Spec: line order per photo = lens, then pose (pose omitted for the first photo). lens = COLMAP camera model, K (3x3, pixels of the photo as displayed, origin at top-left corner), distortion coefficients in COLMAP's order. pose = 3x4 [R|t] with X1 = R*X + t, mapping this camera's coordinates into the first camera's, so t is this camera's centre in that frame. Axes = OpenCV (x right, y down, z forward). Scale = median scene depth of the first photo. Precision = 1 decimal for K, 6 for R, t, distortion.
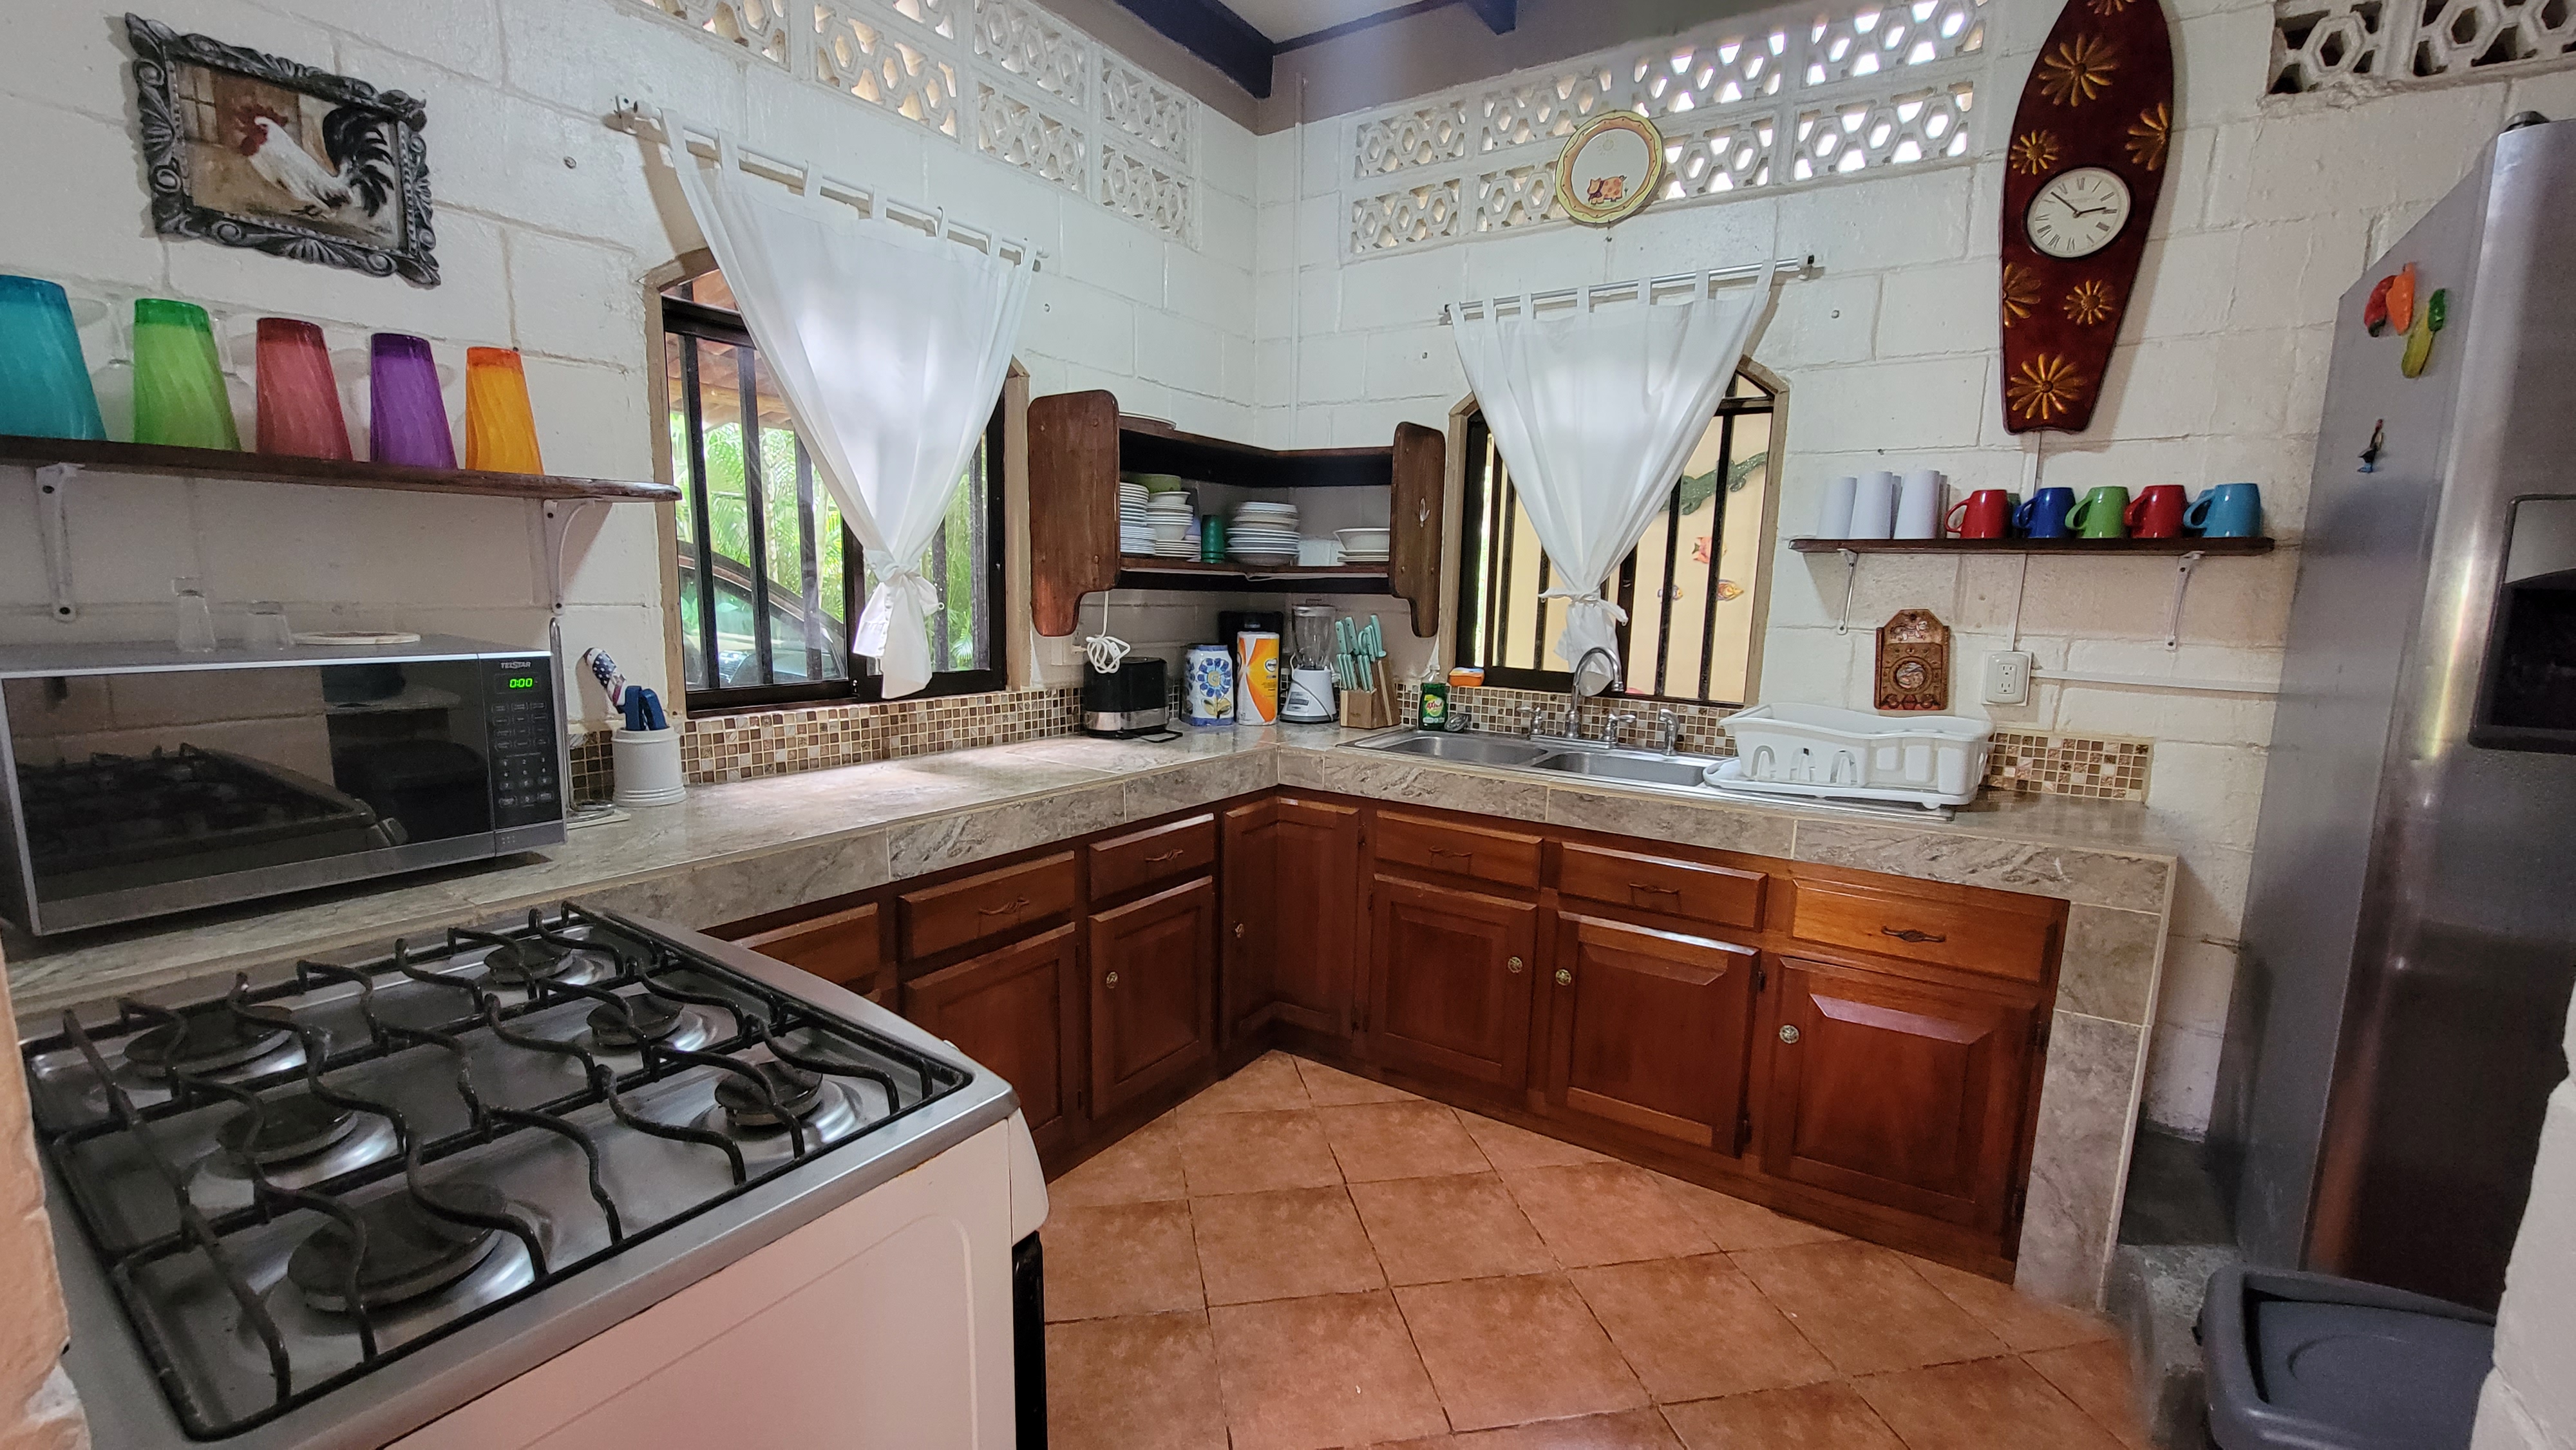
lens RADIAL K [[1052.6, 0, 1281.3], [0, 1052.6, 754.2], [0, 0, 1]] dist [-0.001977, -0.002424]
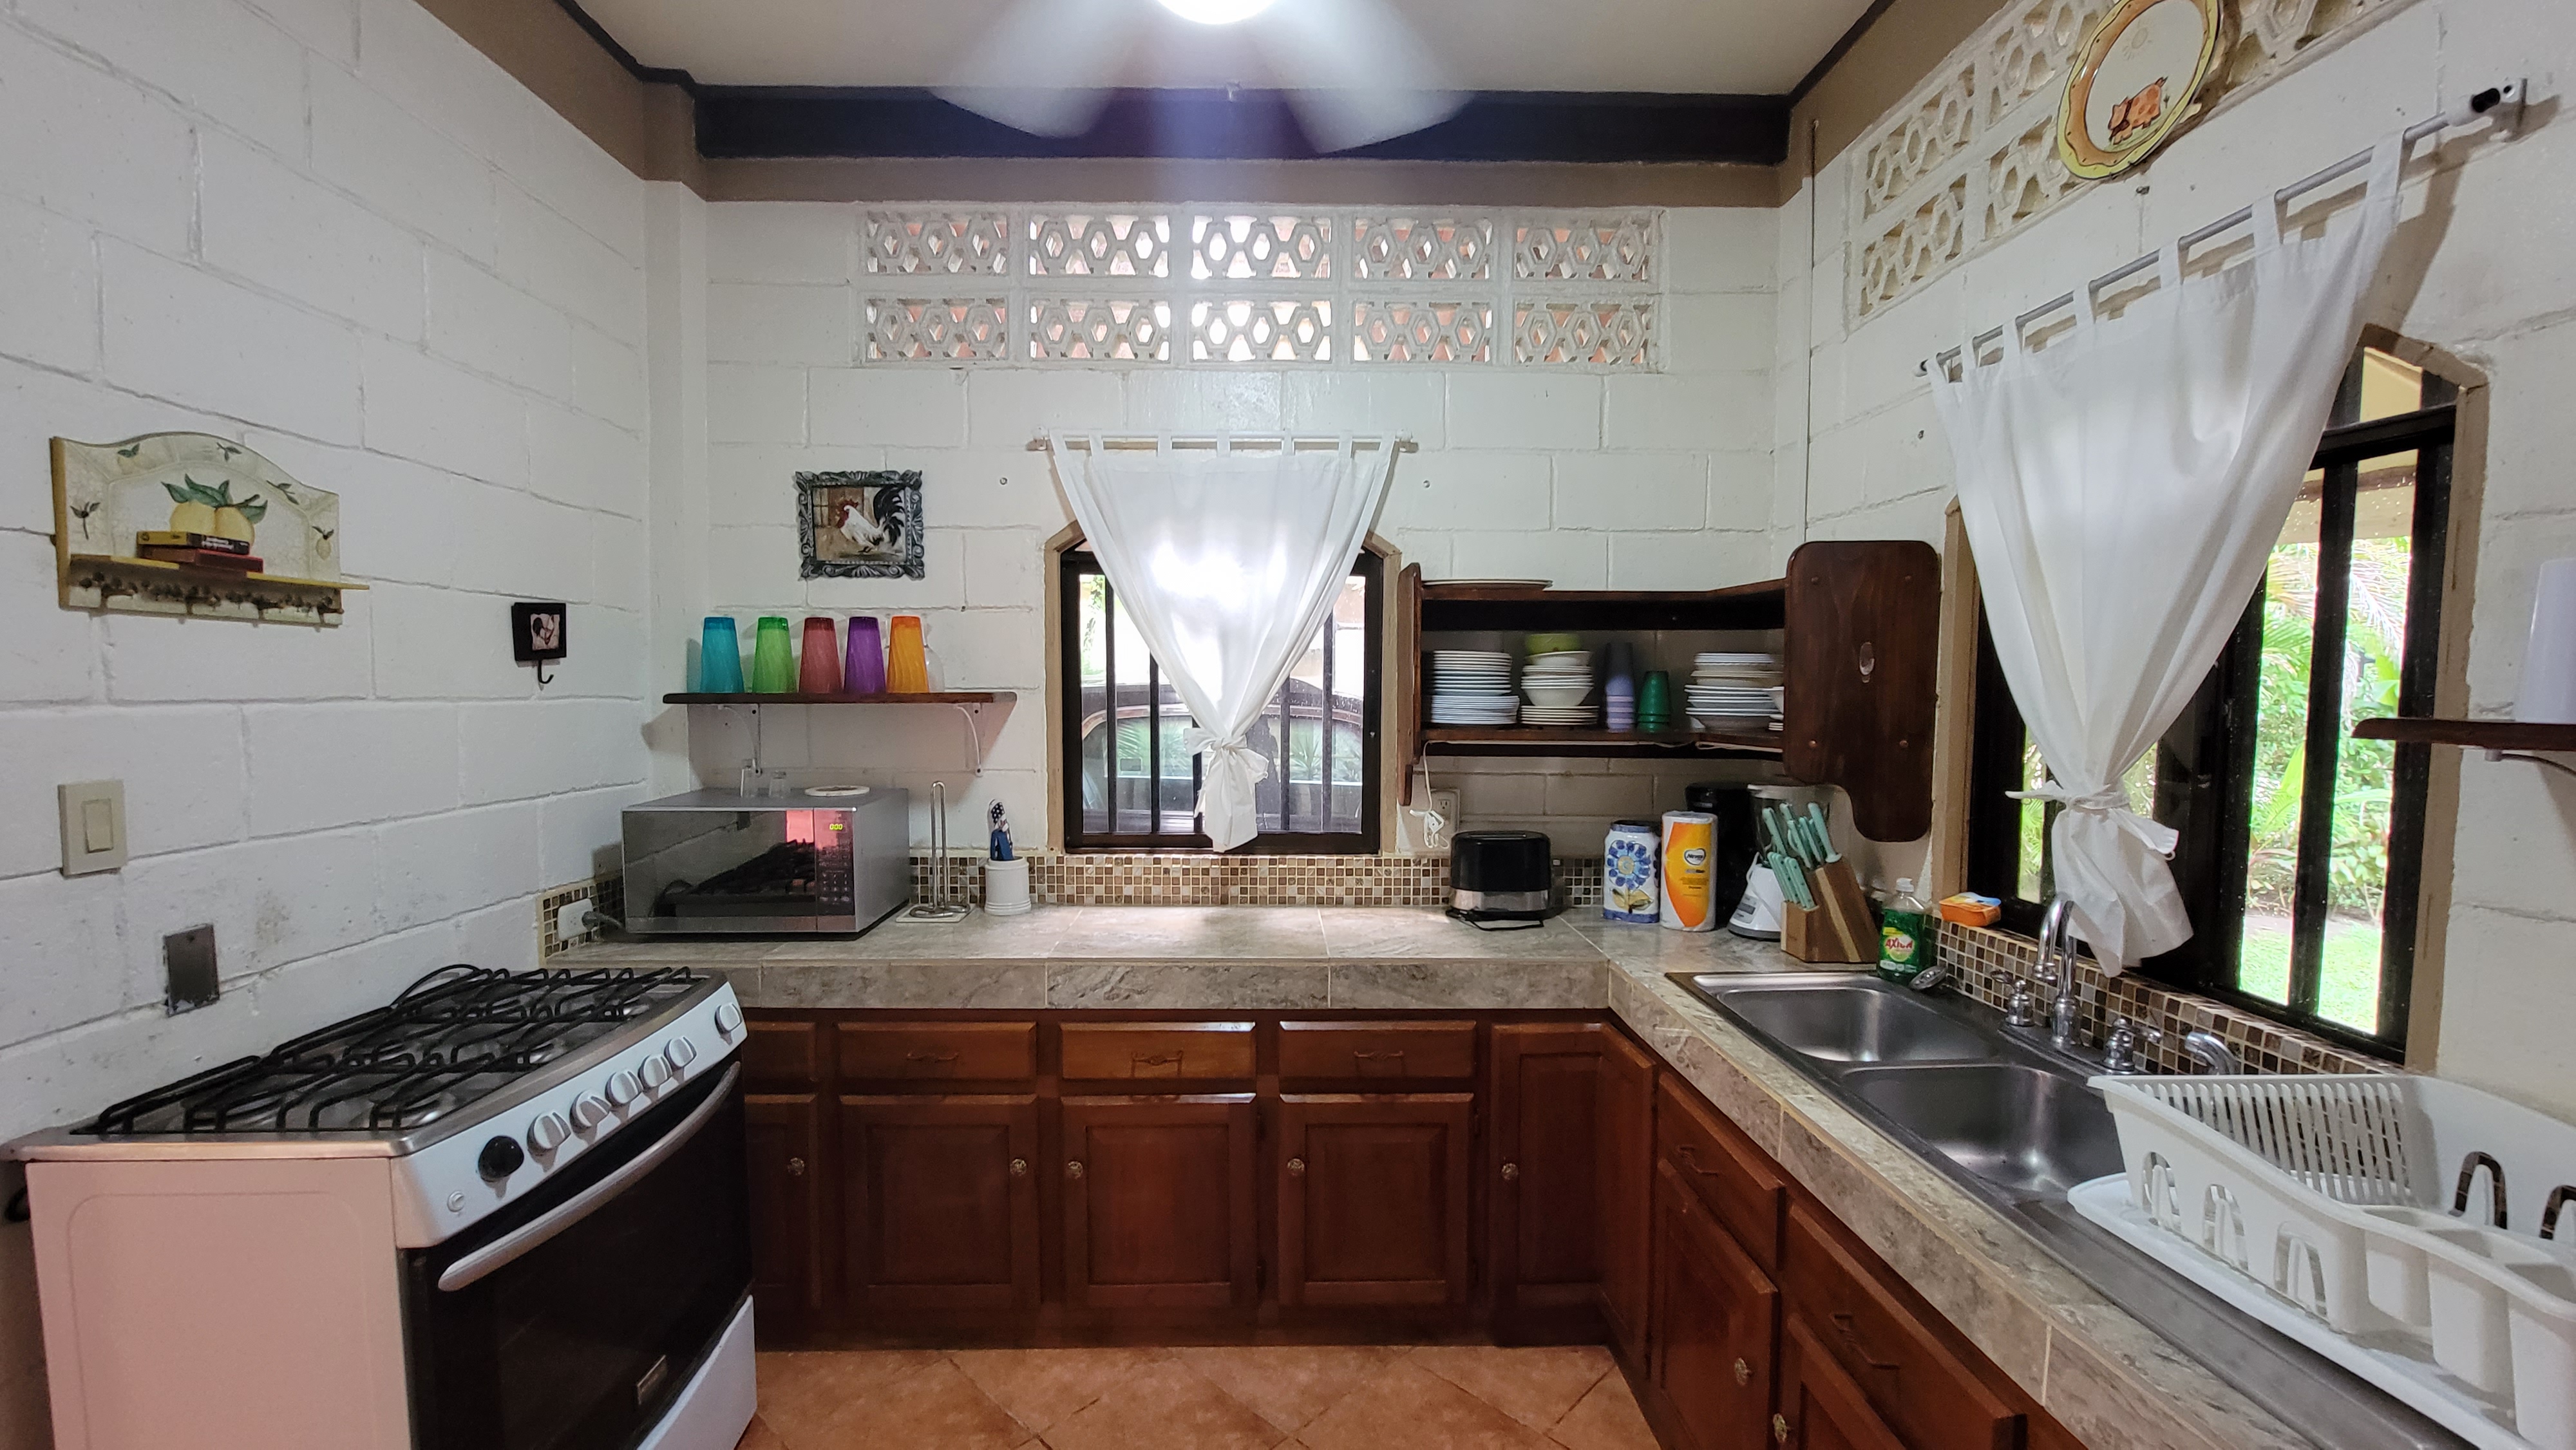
lens RADIAL K [[1052.6, 0, 1281.3], [0, 1052.6, 754.2], [0, 0, 1]] dist [-0.001977, -0.002424]
pose [[0.574635, 0.032393, -0.817769, 0.581744], [-0.121342, 0.991545, -0.045989, -0.110884], [0.809365, 0.125656, 0.573707, 0.365104]]
